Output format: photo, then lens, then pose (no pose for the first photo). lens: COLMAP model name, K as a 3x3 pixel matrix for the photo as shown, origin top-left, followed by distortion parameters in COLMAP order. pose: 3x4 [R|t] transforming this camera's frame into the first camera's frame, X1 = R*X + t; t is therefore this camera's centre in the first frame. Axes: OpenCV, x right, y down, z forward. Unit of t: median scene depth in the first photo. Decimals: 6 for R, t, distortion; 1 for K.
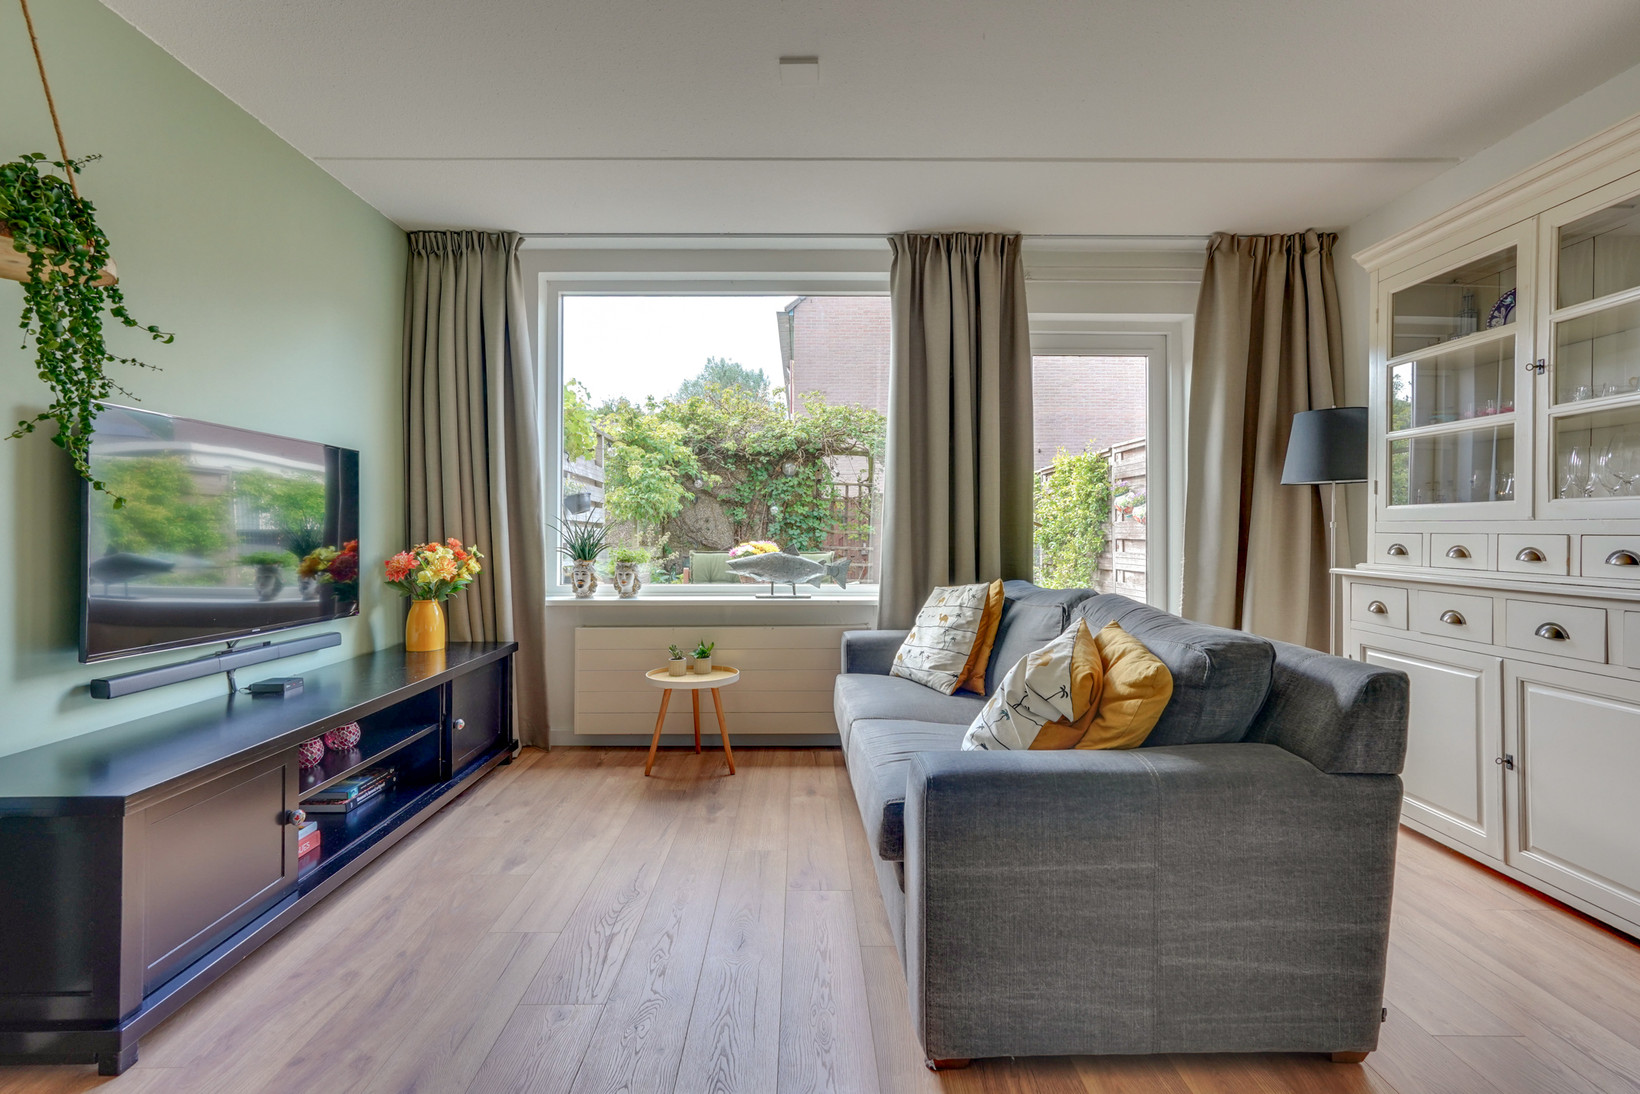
lens RADIAL K [[748.5, 0, 816.3], [0, 748.5, 540.1], [0, 0, 1]] dist [-0.011145, 0.010355]
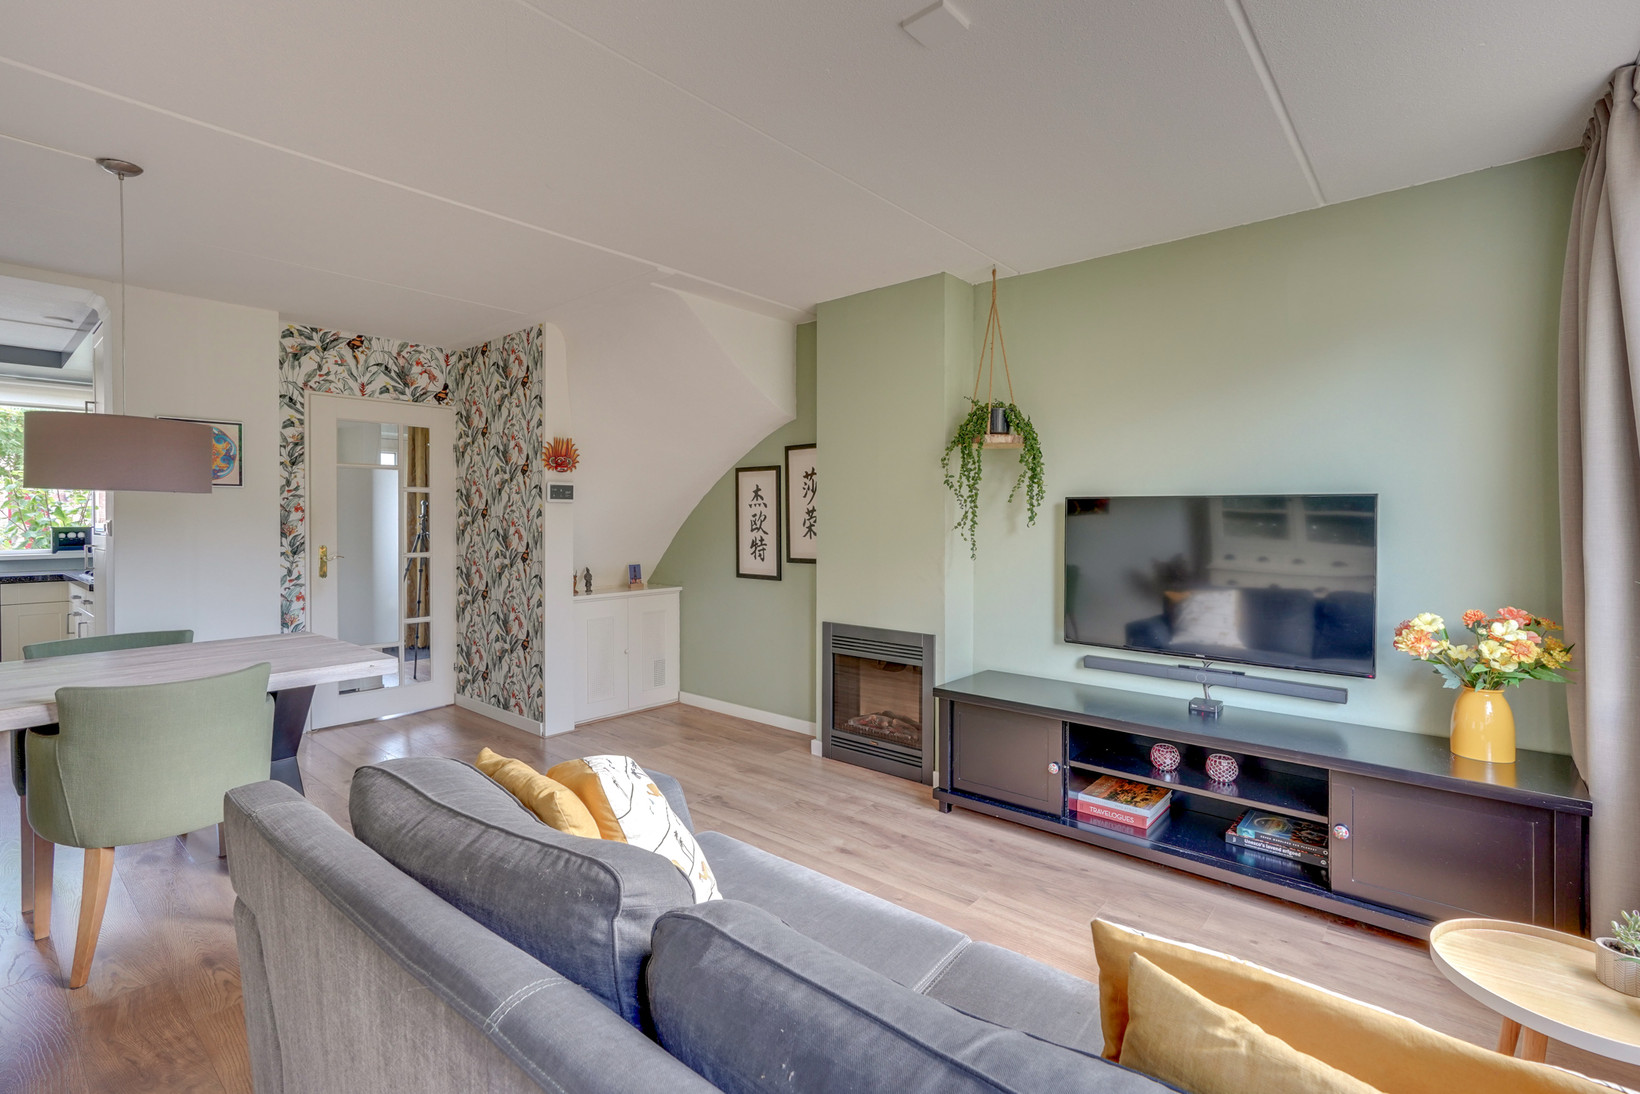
lens RADIAL K [[748.5, 0, 805.6], [0, 748.5, 533.9], [0, 0, 1]] dist [-0.011145, 0.010355]
pose [[-0.682007, 0.015611, -0.731179, 0.401199], [-0.004750, 0.999657, 0.025773, -0.075005], [0.731330, 0.021051, -0.681698, 0.898783]]
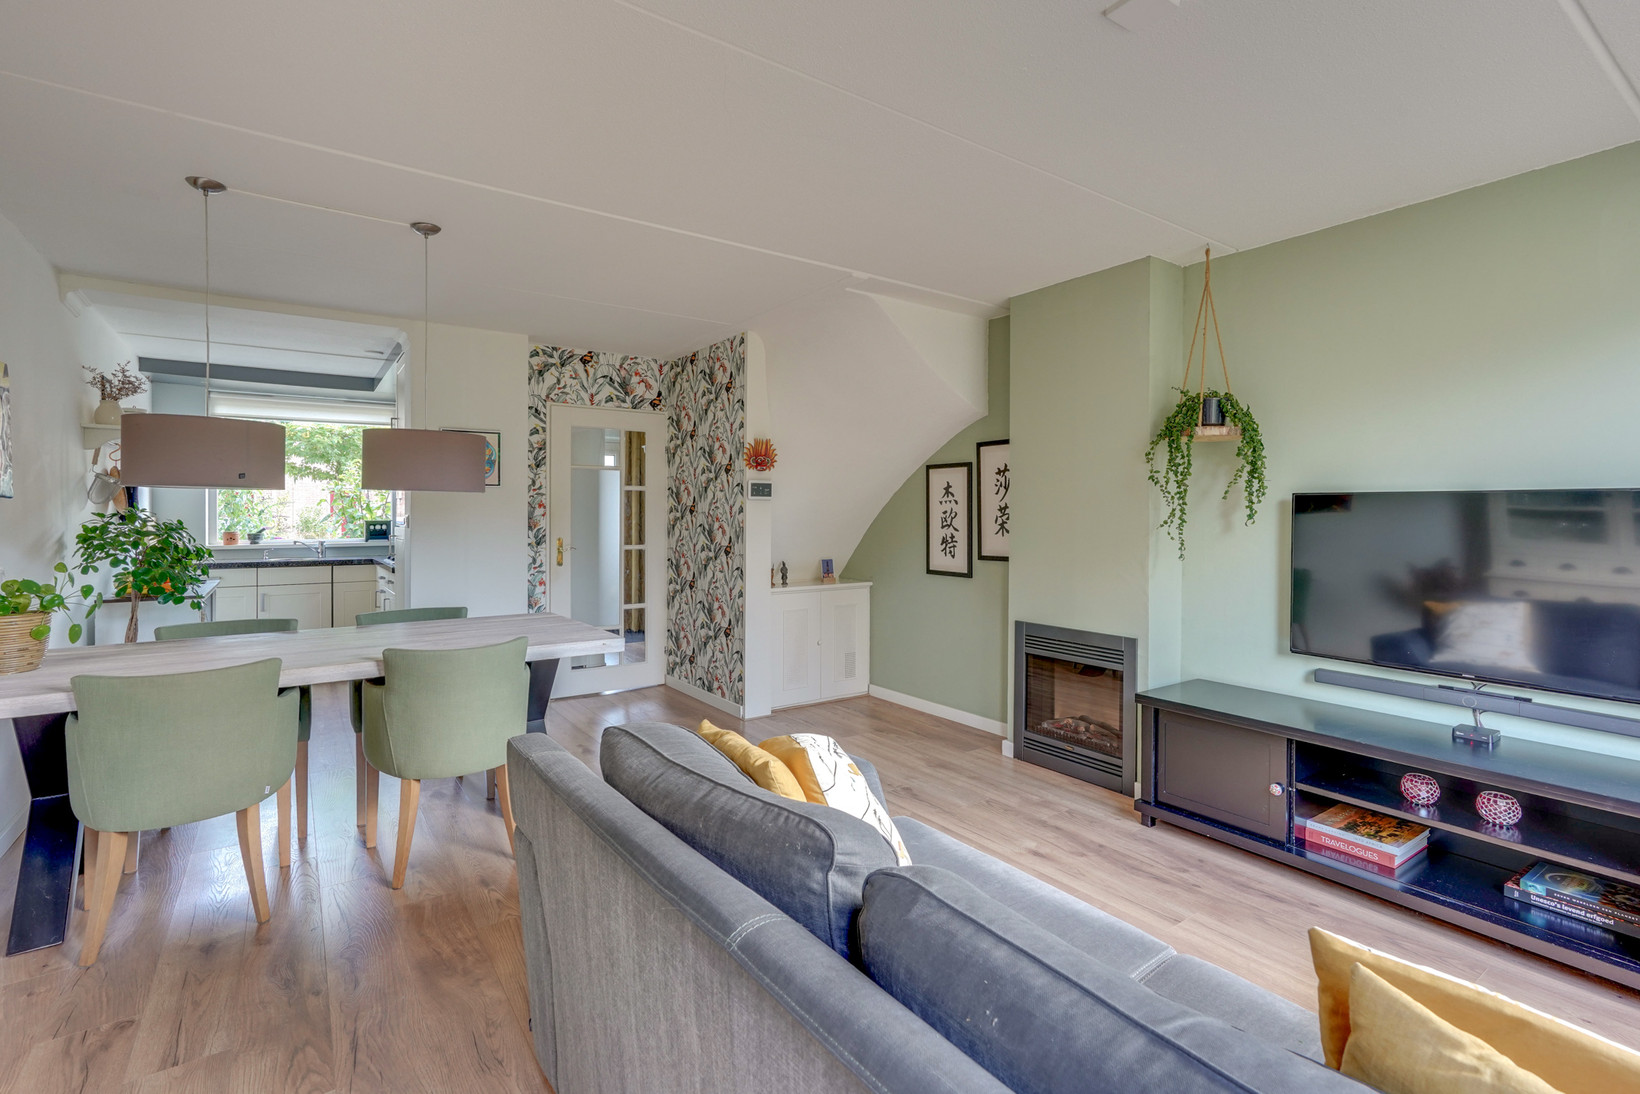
lens RADIAL K [[748.5, 0, 808.0], [0, 748.5, 524.0], [0, 0, 1]] dist [-0.011145, 0.010355]
pose [[-0.839021, 0.004443, -0.544081, 0.421586], [-0.006766, 0.999804, 0.018598, -0.075281], [0.544058, 0.019285, -0.838826, 0.912161]]
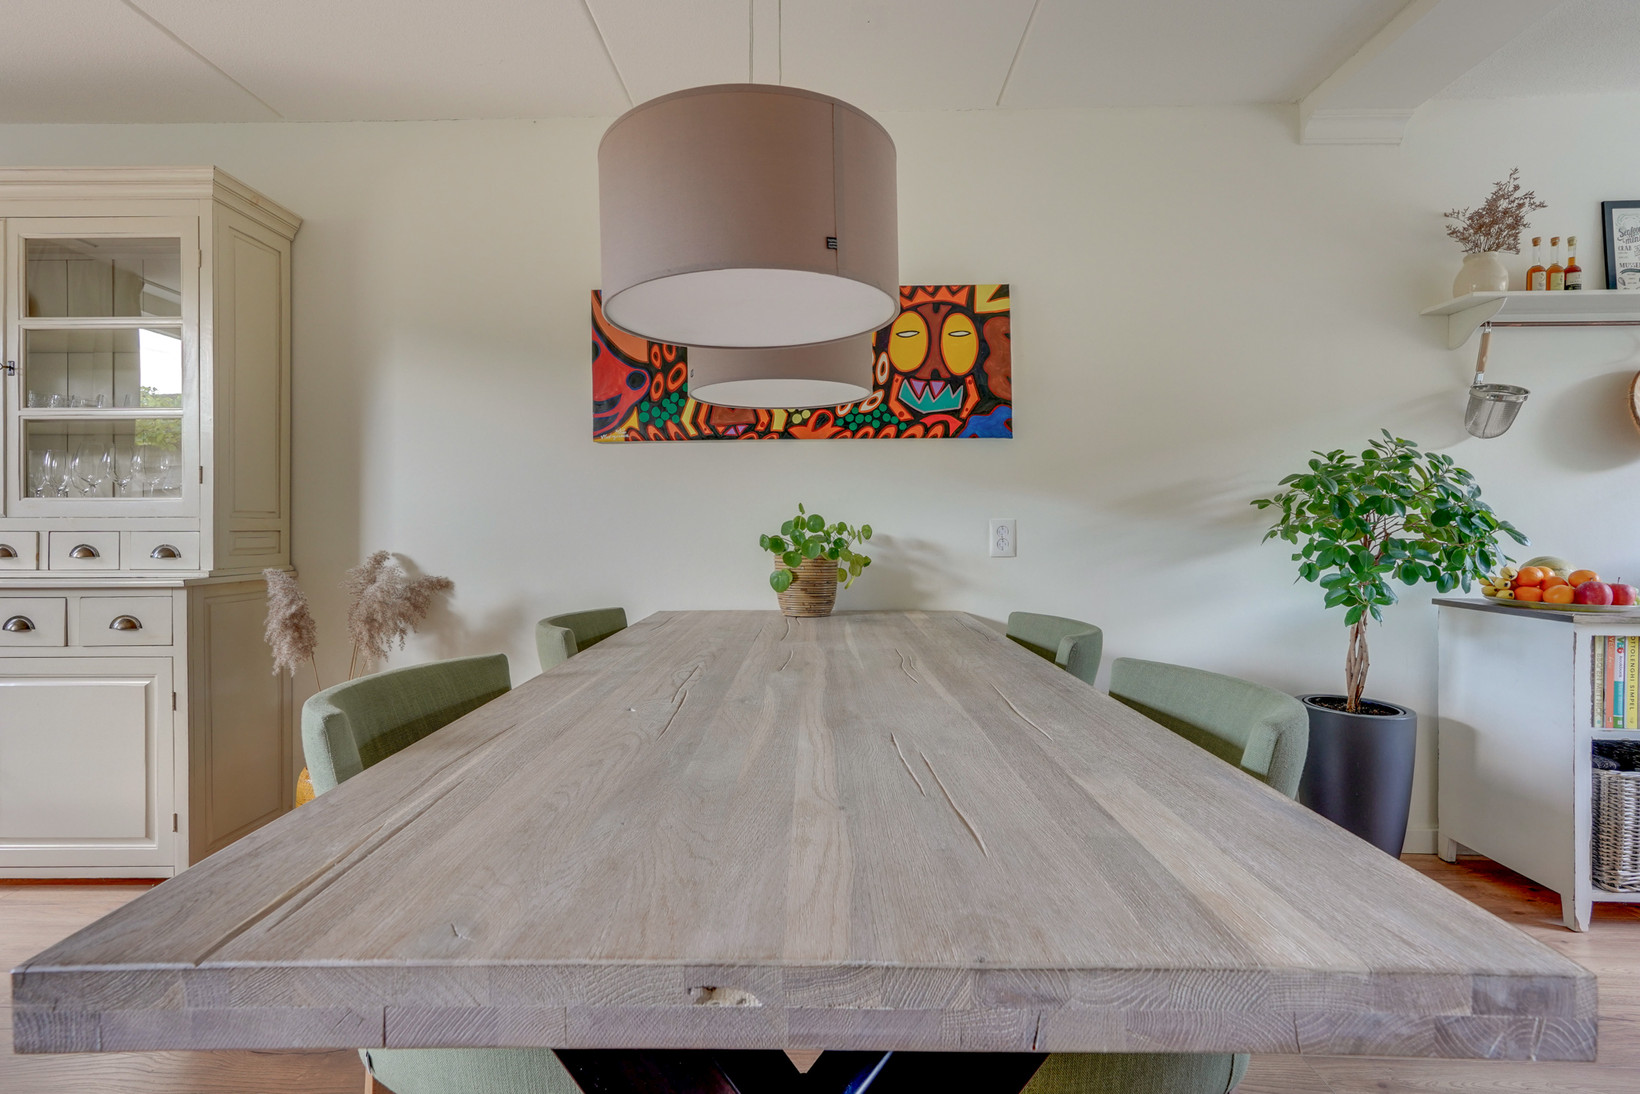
lens RADIAL K [[748.5, 0, 808.1], [0, 748.5, 525.9], [0, 0, 1]] dist [-0.011145, 0.010355]
pose [[0.054809, -0.002959, 0.998492, -0.000551], [0.016526, 0.999861, 0.002056, 0.000529], [-0.998360, 0.016388, 0.054851, -0.099395]]
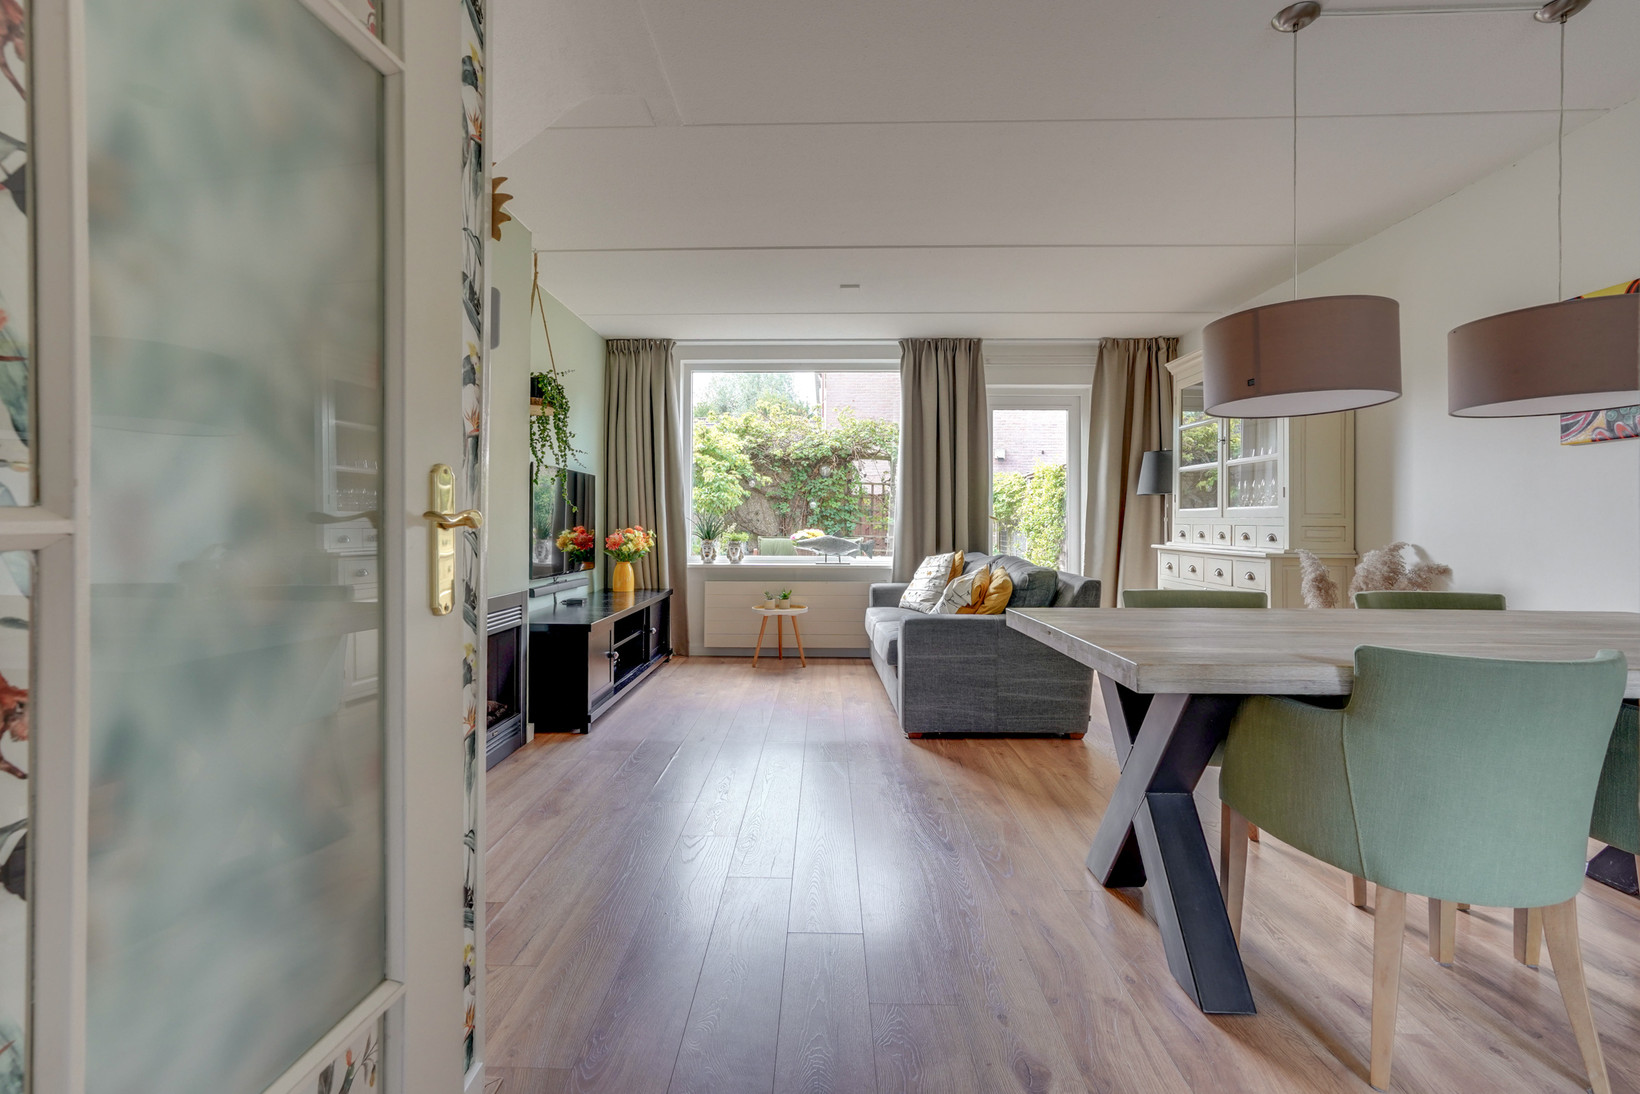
lens RADIAL K [[748.5, 0, 838.0], [0, 748.5, 515.5], [0, 0, 1]] dist [-0.011145, 0.010355]
pose [[0.999982, 0.003814, -0.004654, -0.028462], [-0.003912, 0.999763, -0.021414, 0.008516], [0.004571, 0.021432, 0.999760, -0.643089]]
